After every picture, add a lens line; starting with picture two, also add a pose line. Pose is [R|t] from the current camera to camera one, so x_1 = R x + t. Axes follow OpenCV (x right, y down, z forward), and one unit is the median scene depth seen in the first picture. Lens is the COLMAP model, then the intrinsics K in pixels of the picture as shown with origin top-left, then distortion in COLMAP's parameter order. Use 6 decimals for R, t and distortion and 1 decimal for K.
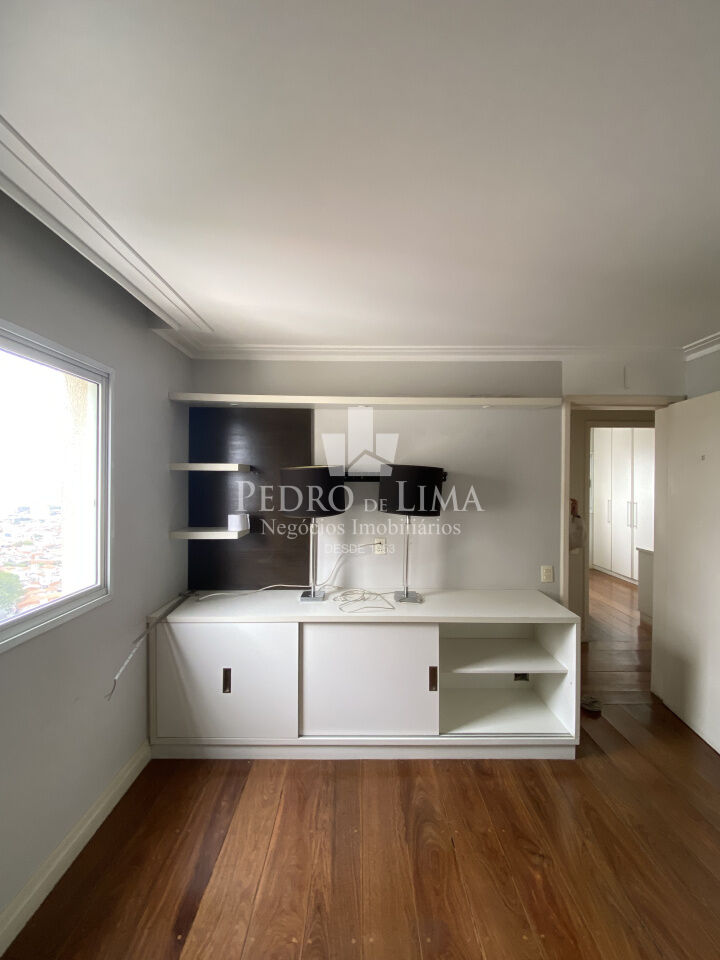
lens RADIAL K [[387.0, 0, 369.8], [0, 387.0, 482.1], [0, 0, 1]] dist [-0.008533, -0.009937]
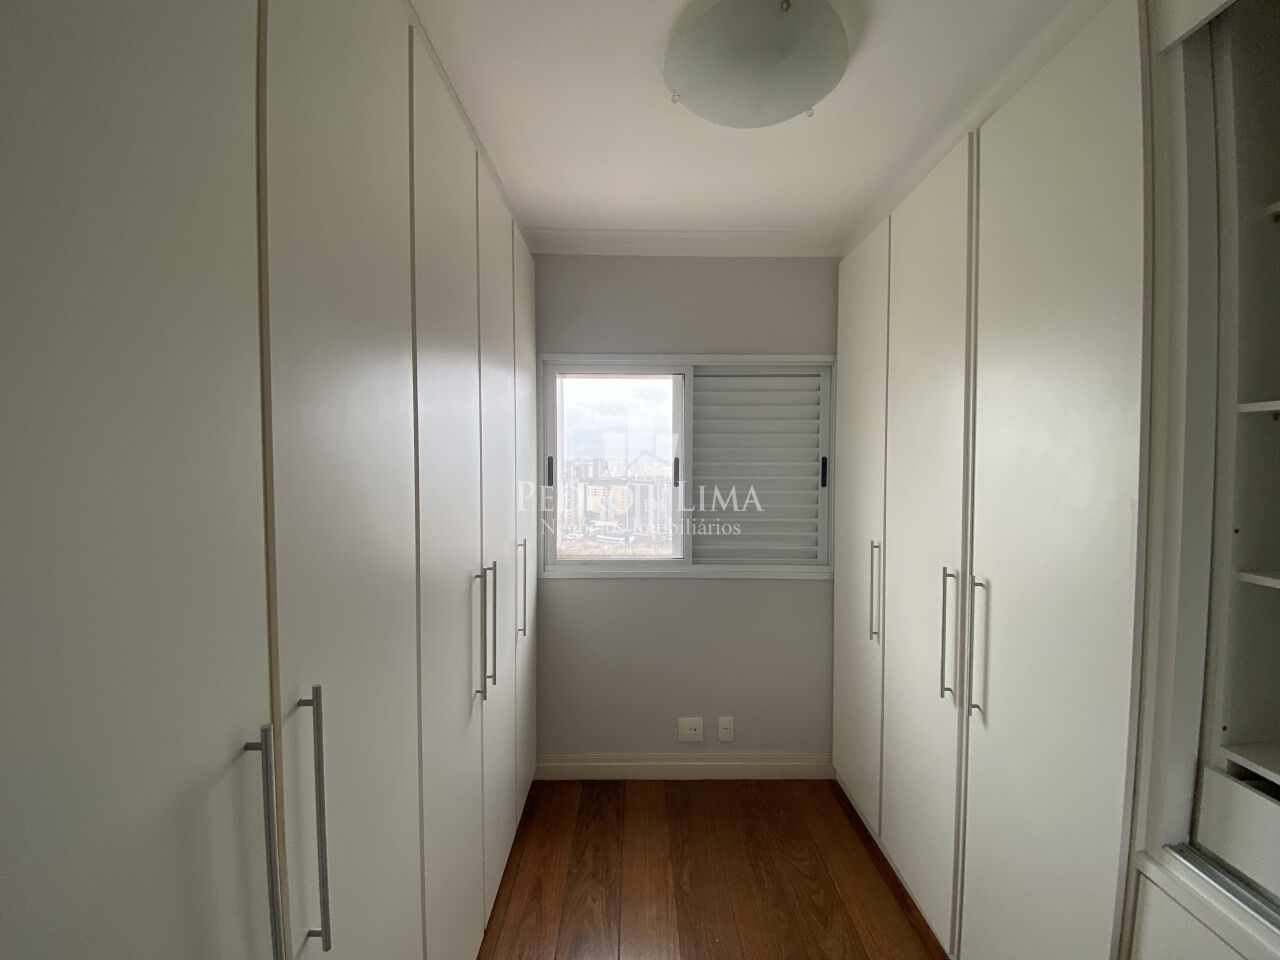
lens RADIAL K [[515.9, 0, 635.7], [0, 515.9, 472.4], [0, 0, 1]] dist [-0.008533, -0.009937]
pose [[0.999672, -0.007890, 0.024379, 1.429444], [0.007165, 0.999534, 0.029685, -0.031828], [-0.024602, -0.029500, 0.999262, 2.093269]]
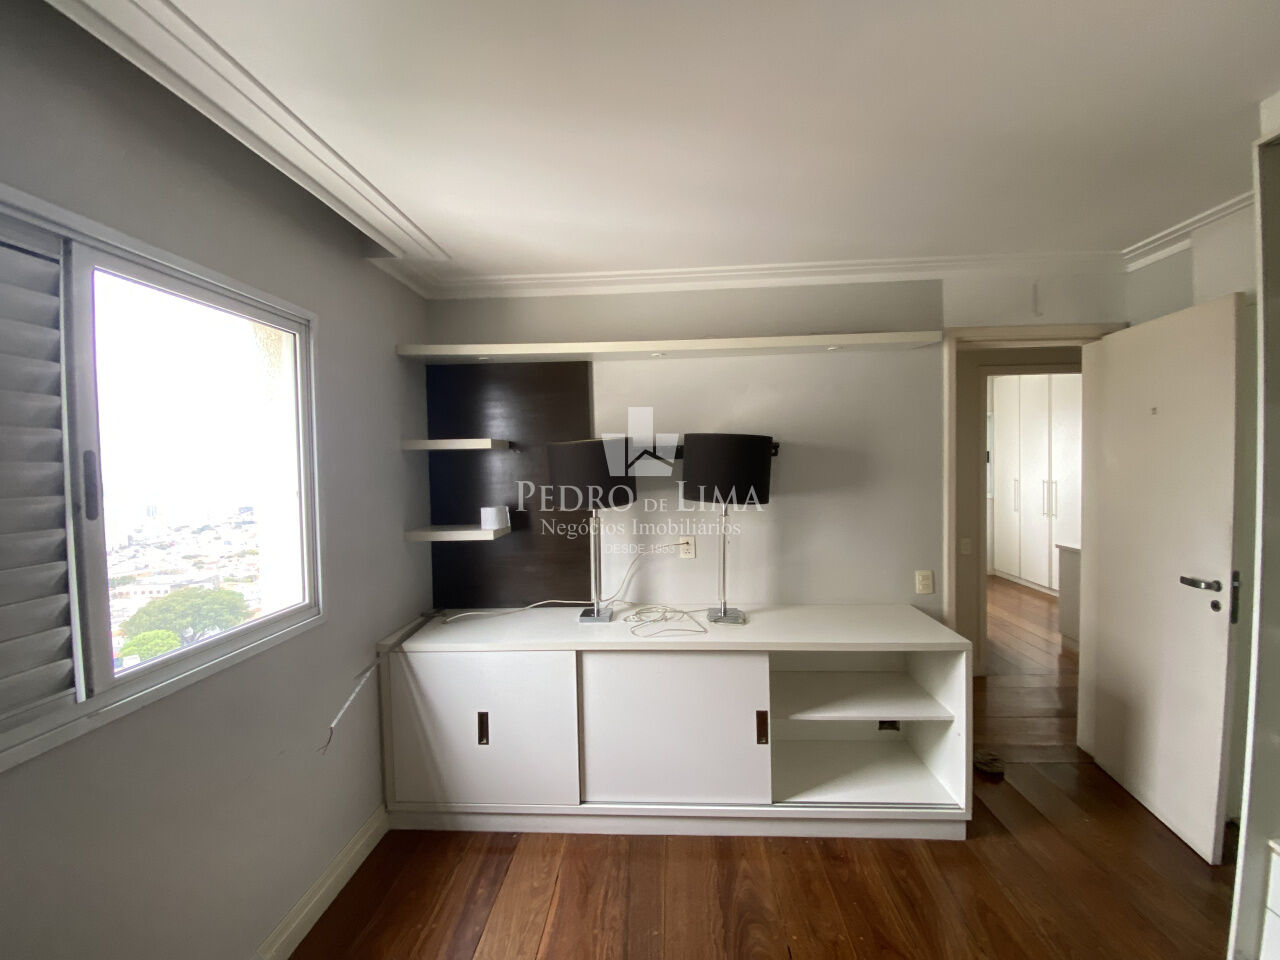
lens RADIAL K [[515.9, 0, 651.6], [0, 515.9, 478.8], [0, 0, 1]] dist [-0.008533, -0.009937]
pose [[0.997666, -0.023768, -0.064019, 0.028002], [0.025529, 0.999314, 0.026833, 0.011247], [0.063337, -0.028405, 0.997588, 0.033869]]
